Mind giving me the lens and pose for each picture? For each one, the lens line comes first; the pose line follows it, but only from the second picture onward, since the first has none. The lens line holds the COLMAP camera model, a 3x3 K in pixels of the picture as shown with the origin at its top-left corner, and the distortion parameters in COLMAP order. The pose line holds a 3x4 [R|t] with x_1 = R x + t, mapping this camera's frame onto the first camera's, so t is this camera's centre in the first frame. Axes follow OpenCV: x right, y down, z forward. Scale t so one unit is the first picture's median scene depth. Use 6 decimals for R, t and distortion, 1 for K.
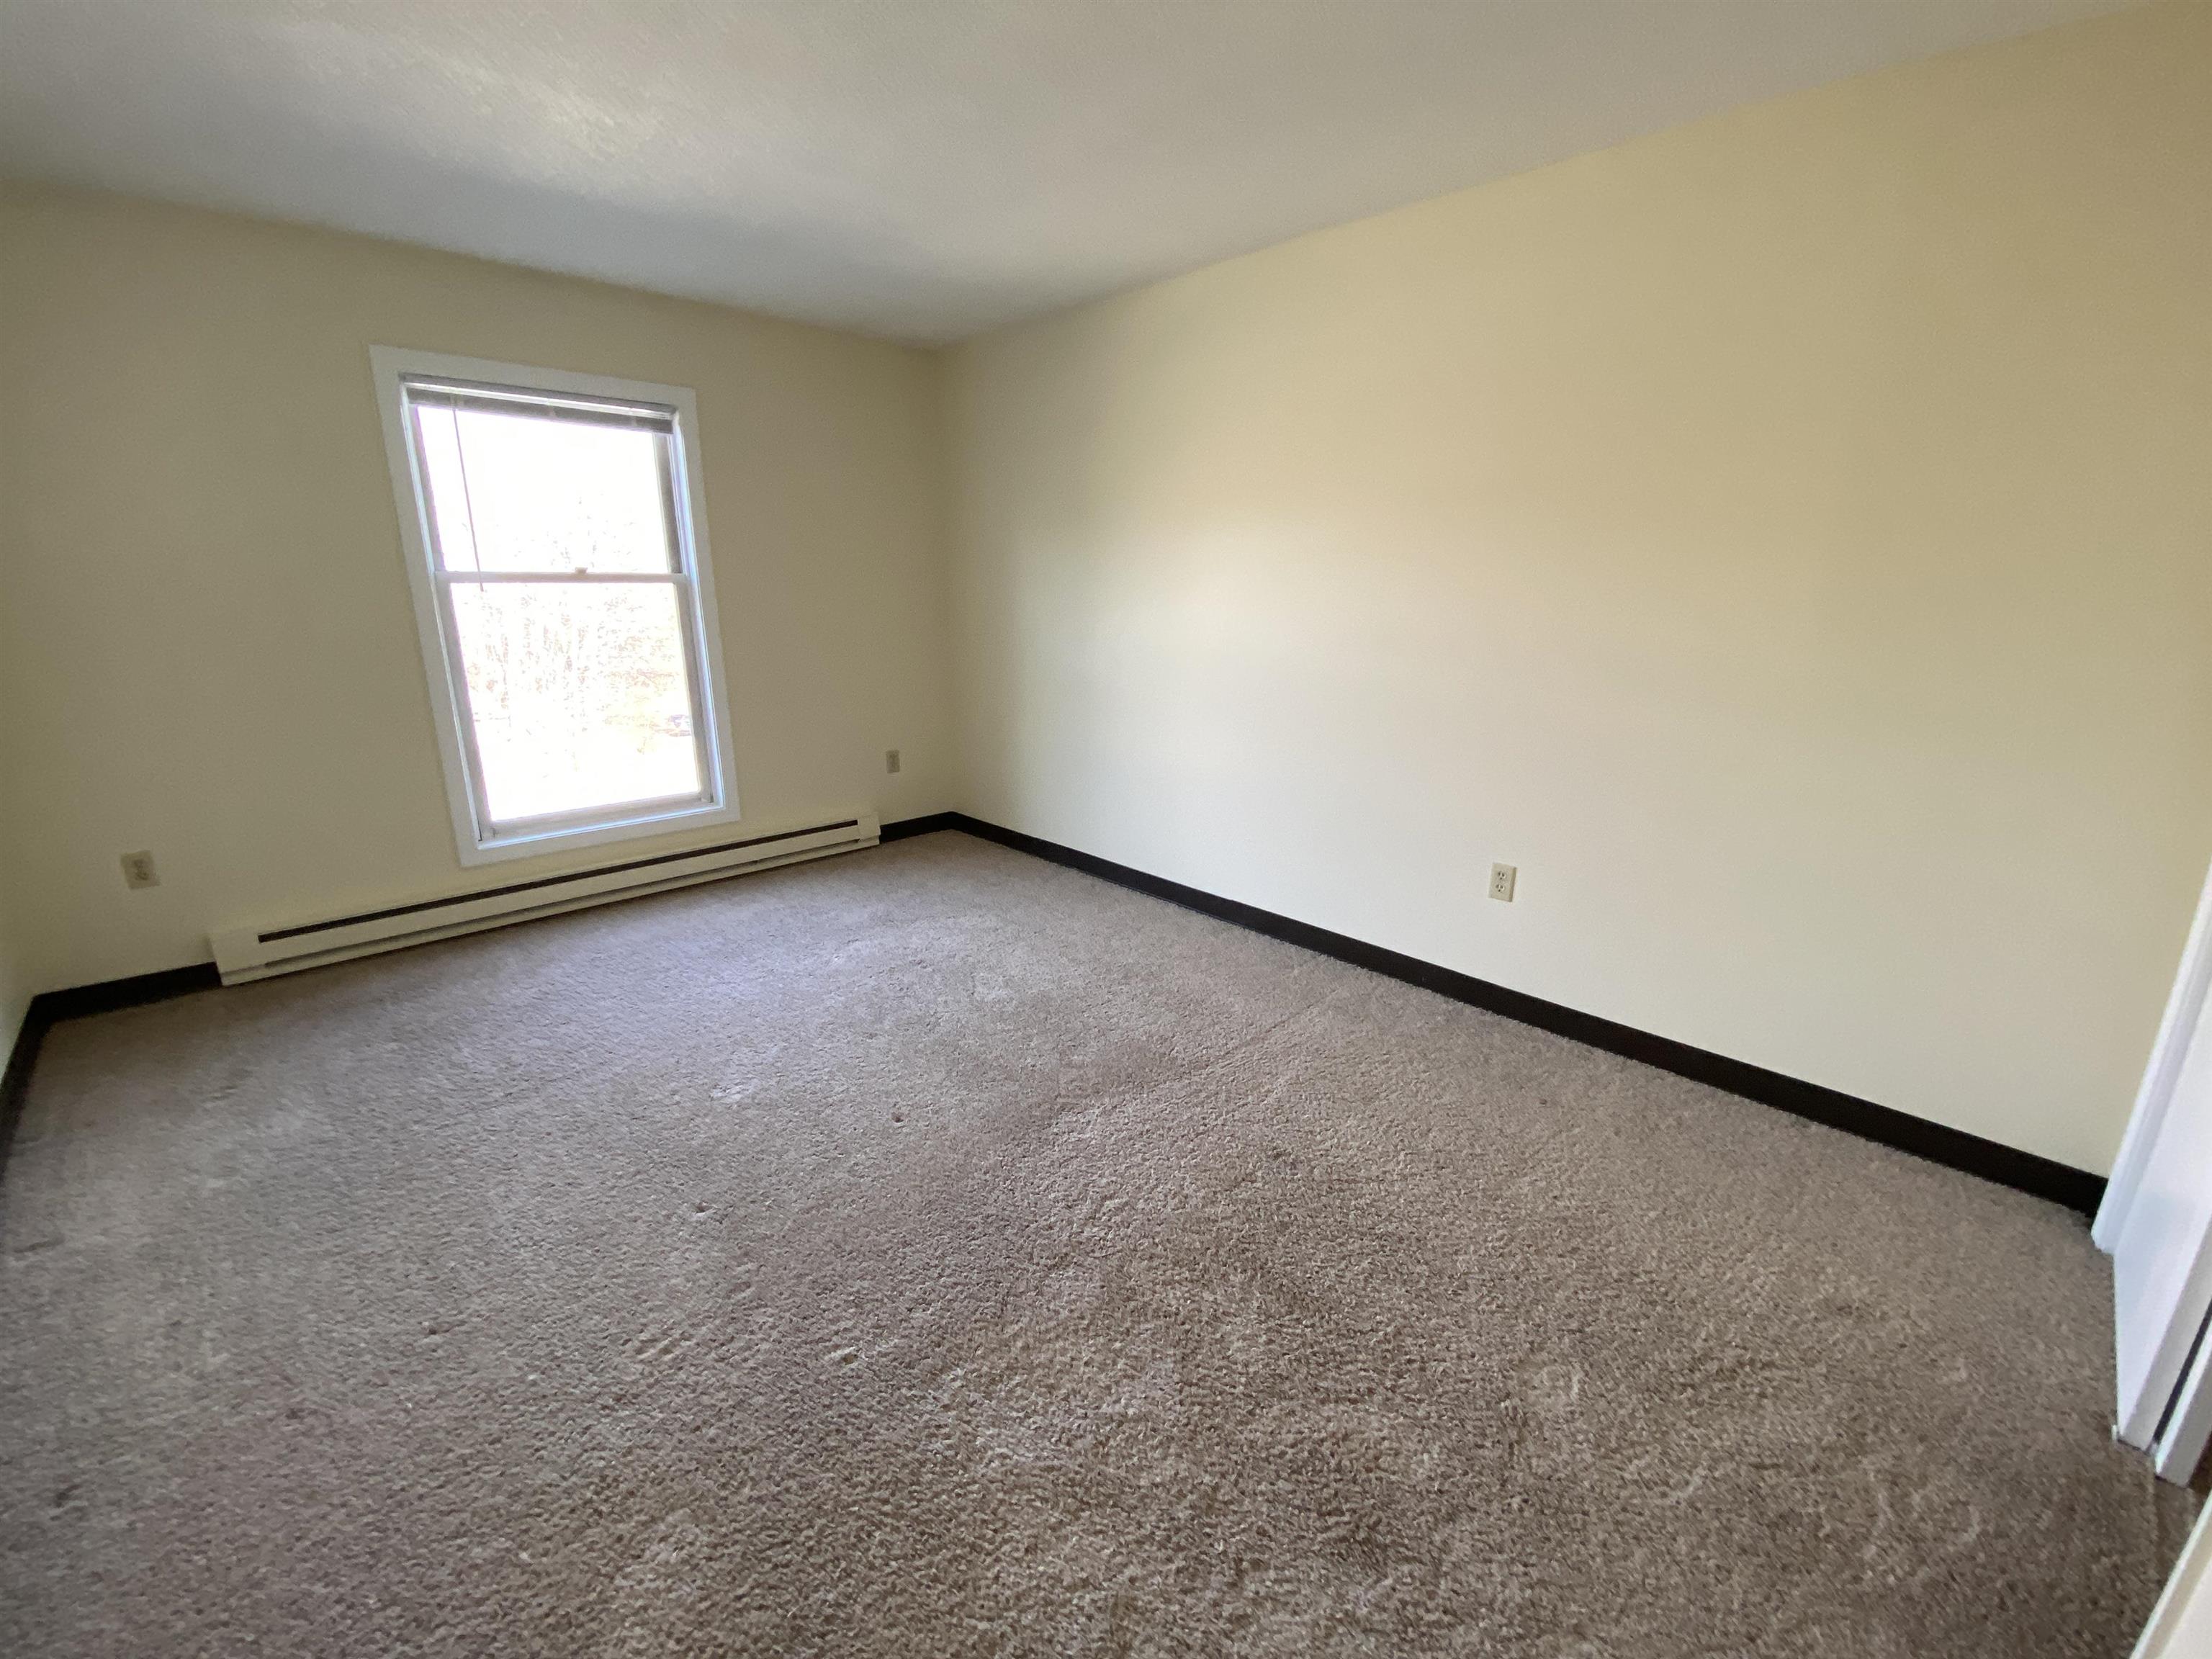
lens RADIAL K [[892.0, 0, 1098.5], [0, 892.0, 828.5], [0, 0, 1]] dist [0.009494, -0.014915]
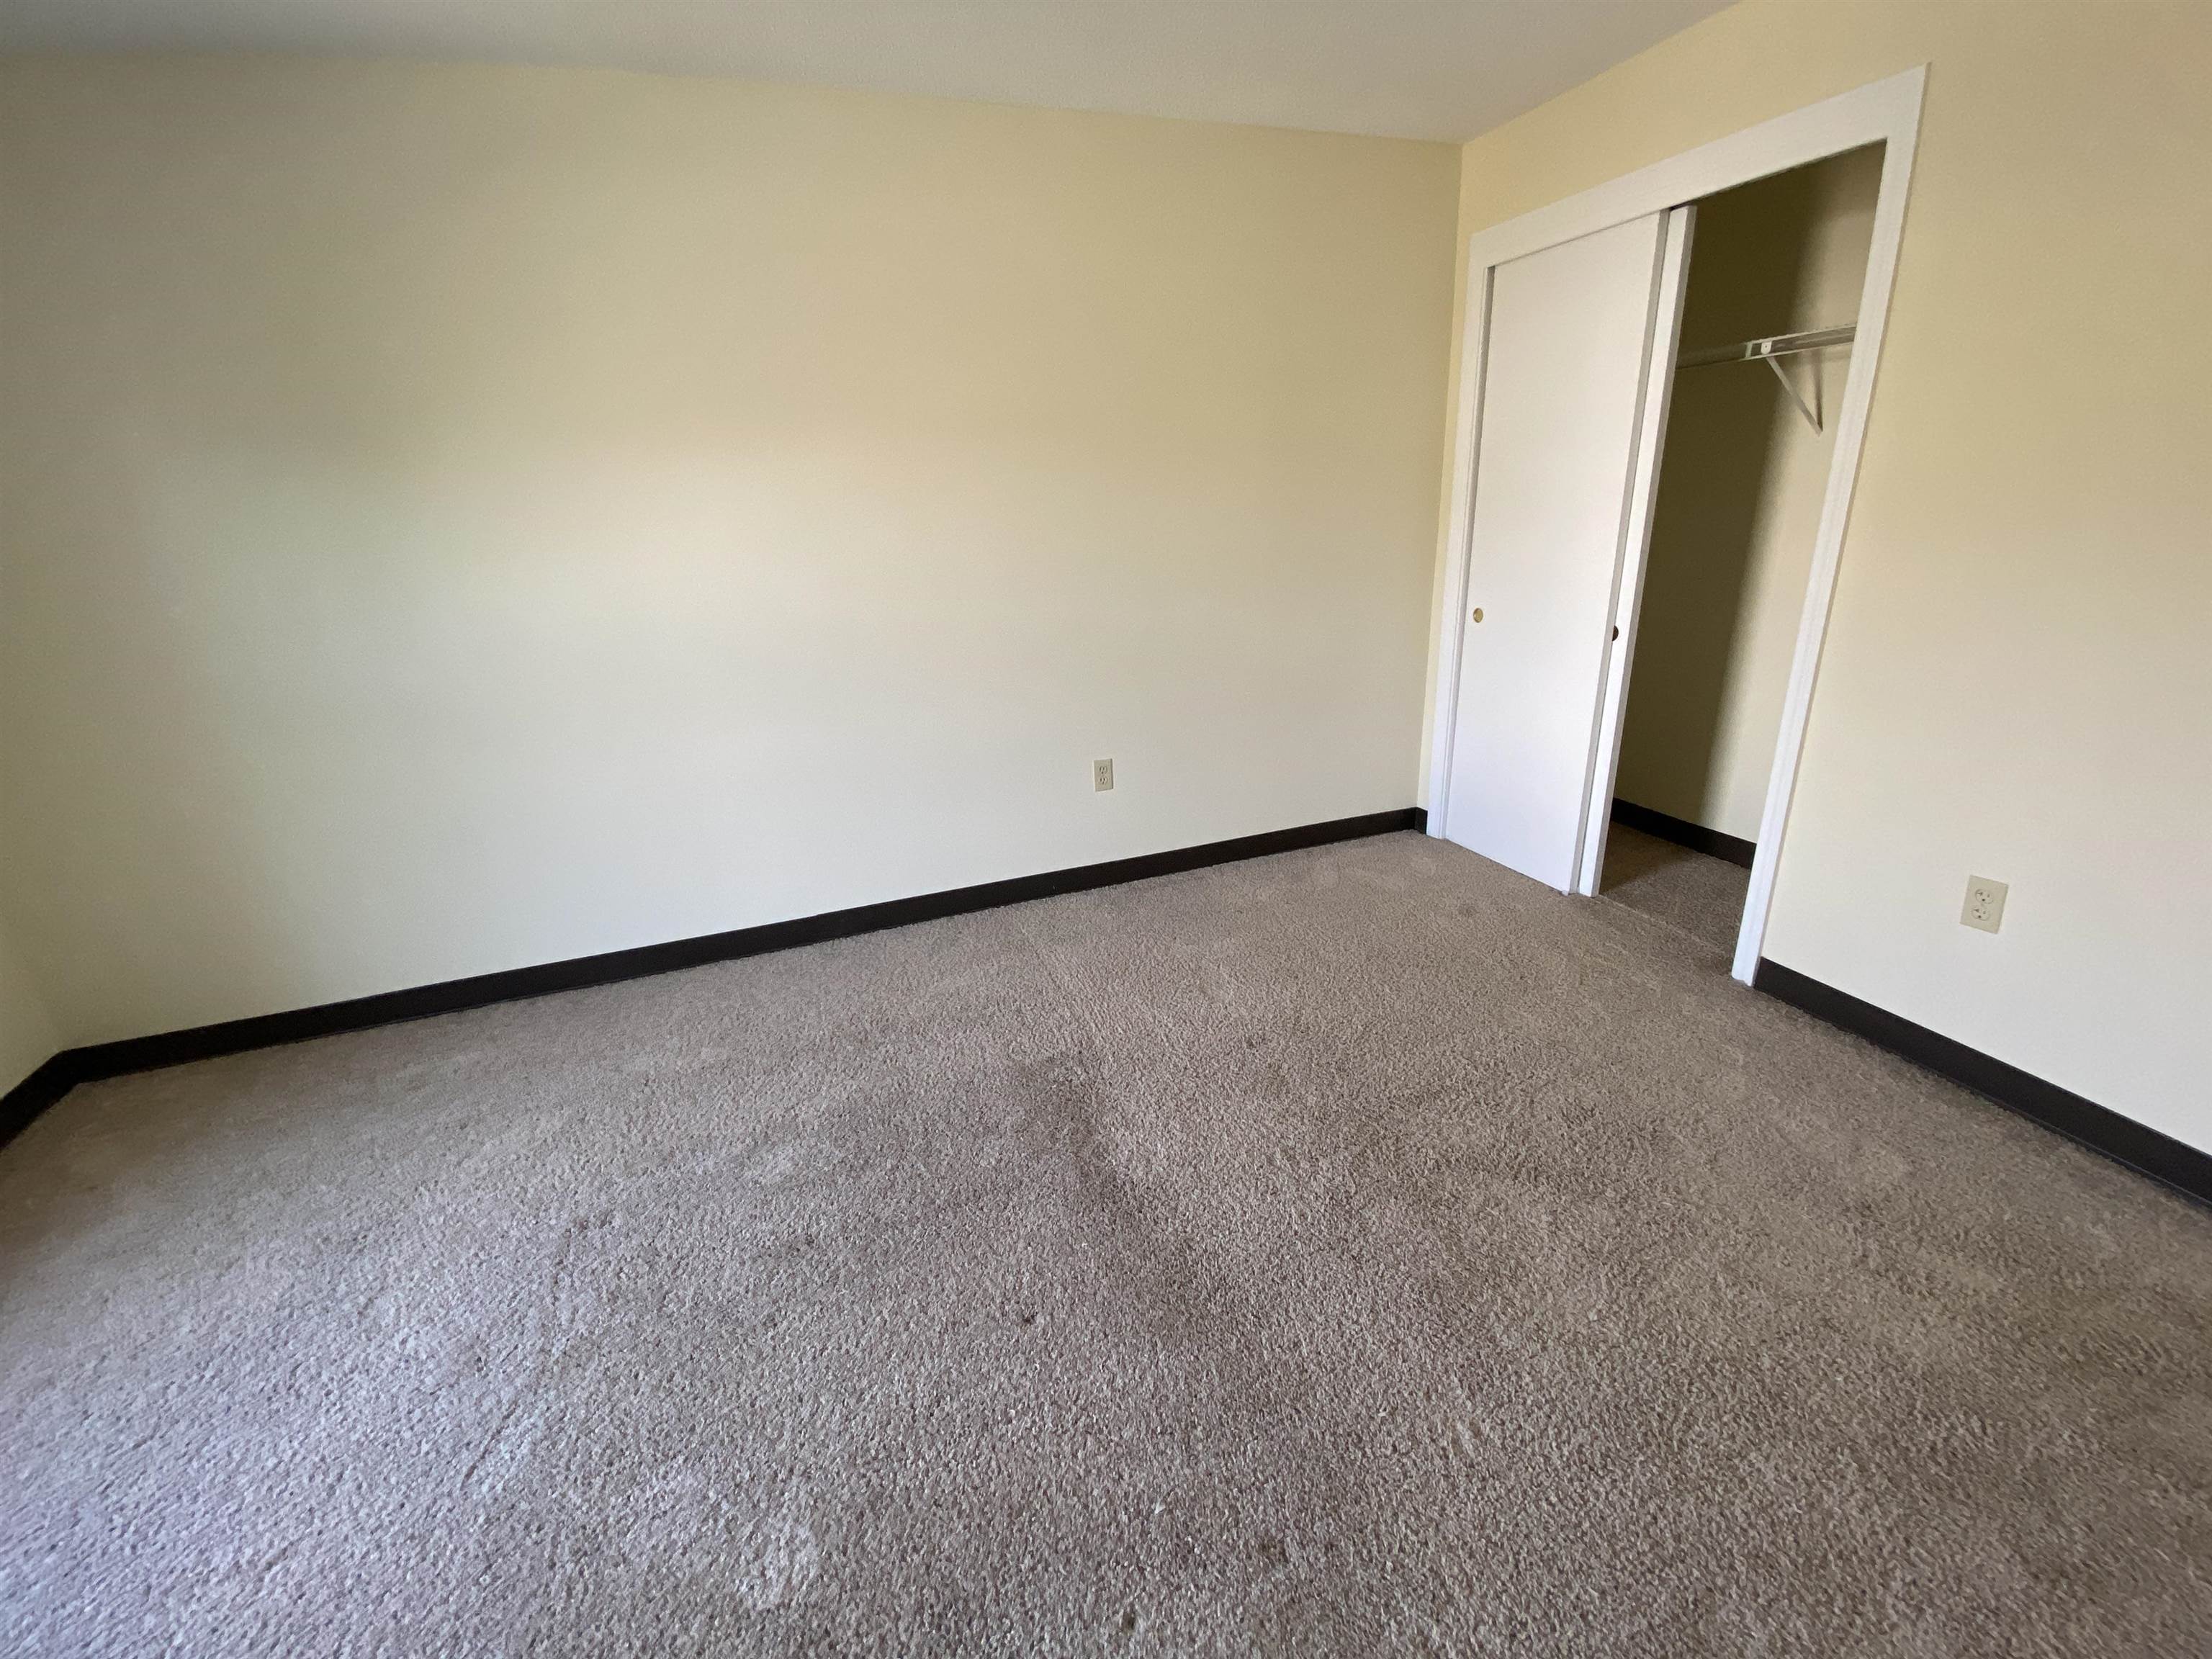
lens RADIAL K [[892.0, 0, 1112.5], [0, 892.0, 826.4], [0, 0, 1]] dist [0.009494, -0.014915]
pose [[0.403319, -0.337706, 0.850464, -0.441529], [0.296137, 0.927563, 0.227882, -0.110078], [-0.865816, 0.159944, 0.474111, 0.375248]]
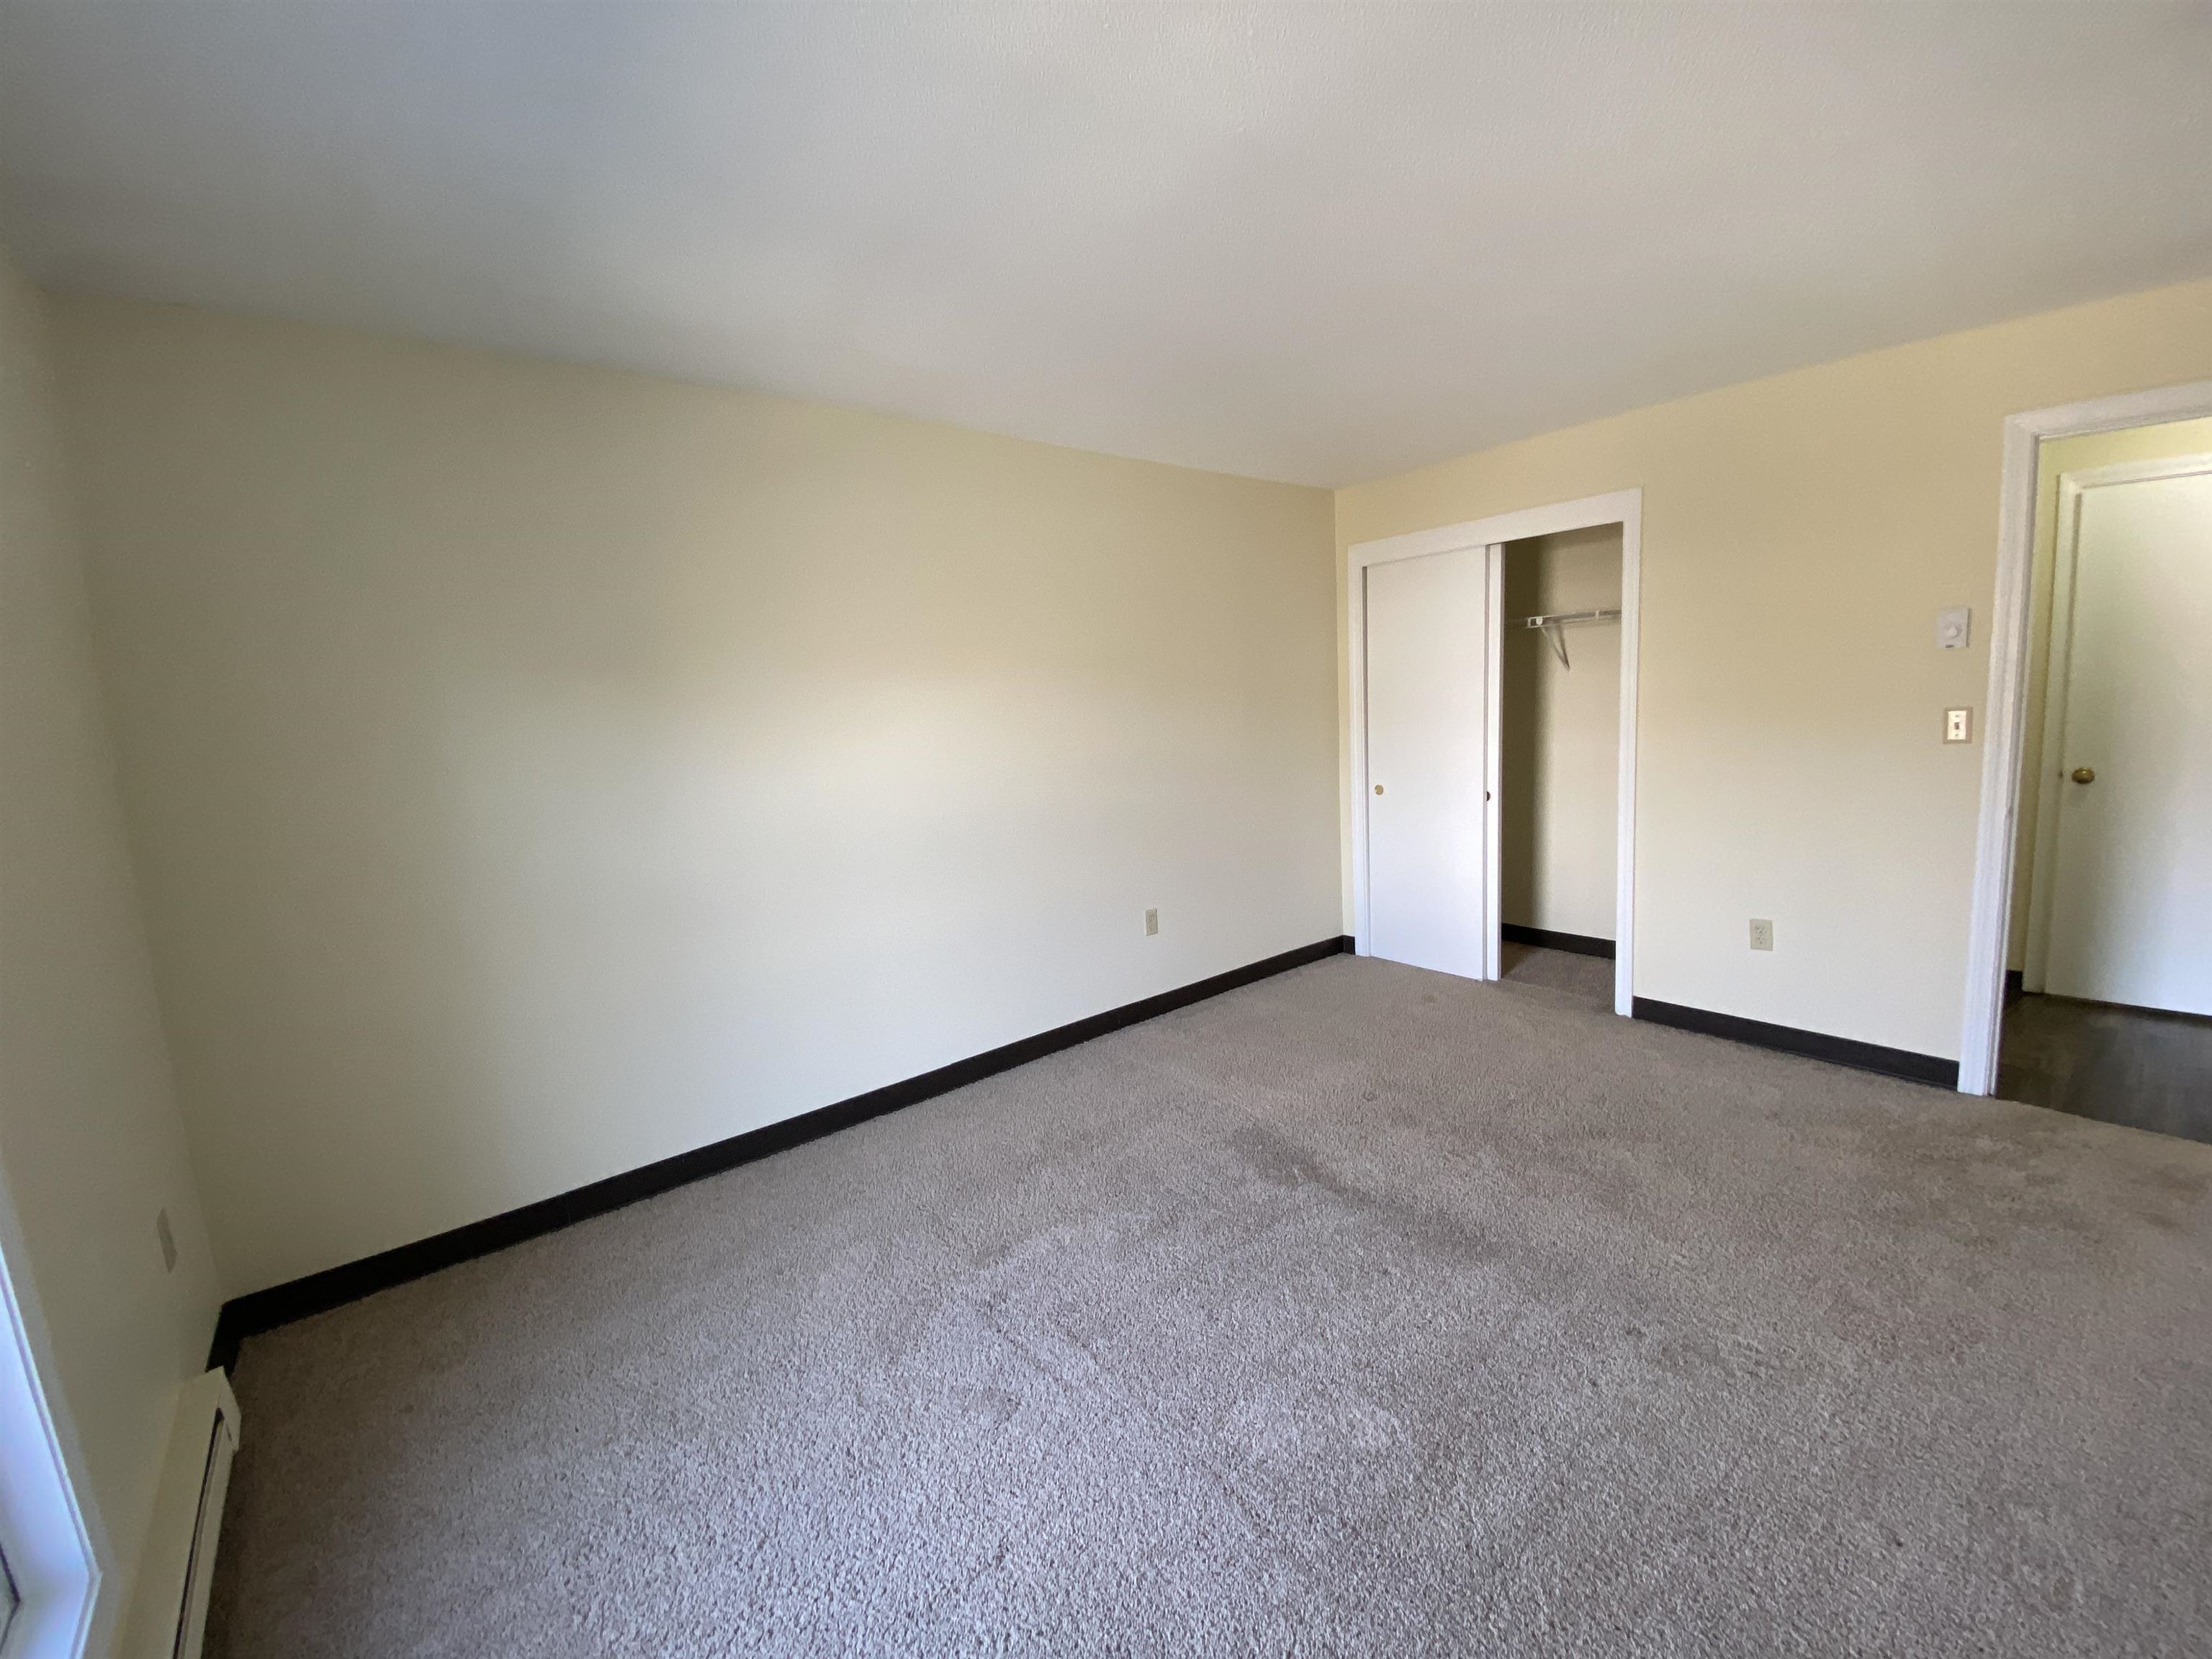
lens RADIAL K [[892.0, 0, 1106.2], [0, 892.0, 823.8], [0, 0, 1]] dist [0.009494, -0.014915]
pose [[0.090120, -0.151493, 0.984341, -0.756971], [0.319262, 0.940598, 0.115531, -0.224097], [-0.943372, 0.303851, 0.133133, 0.681612]]
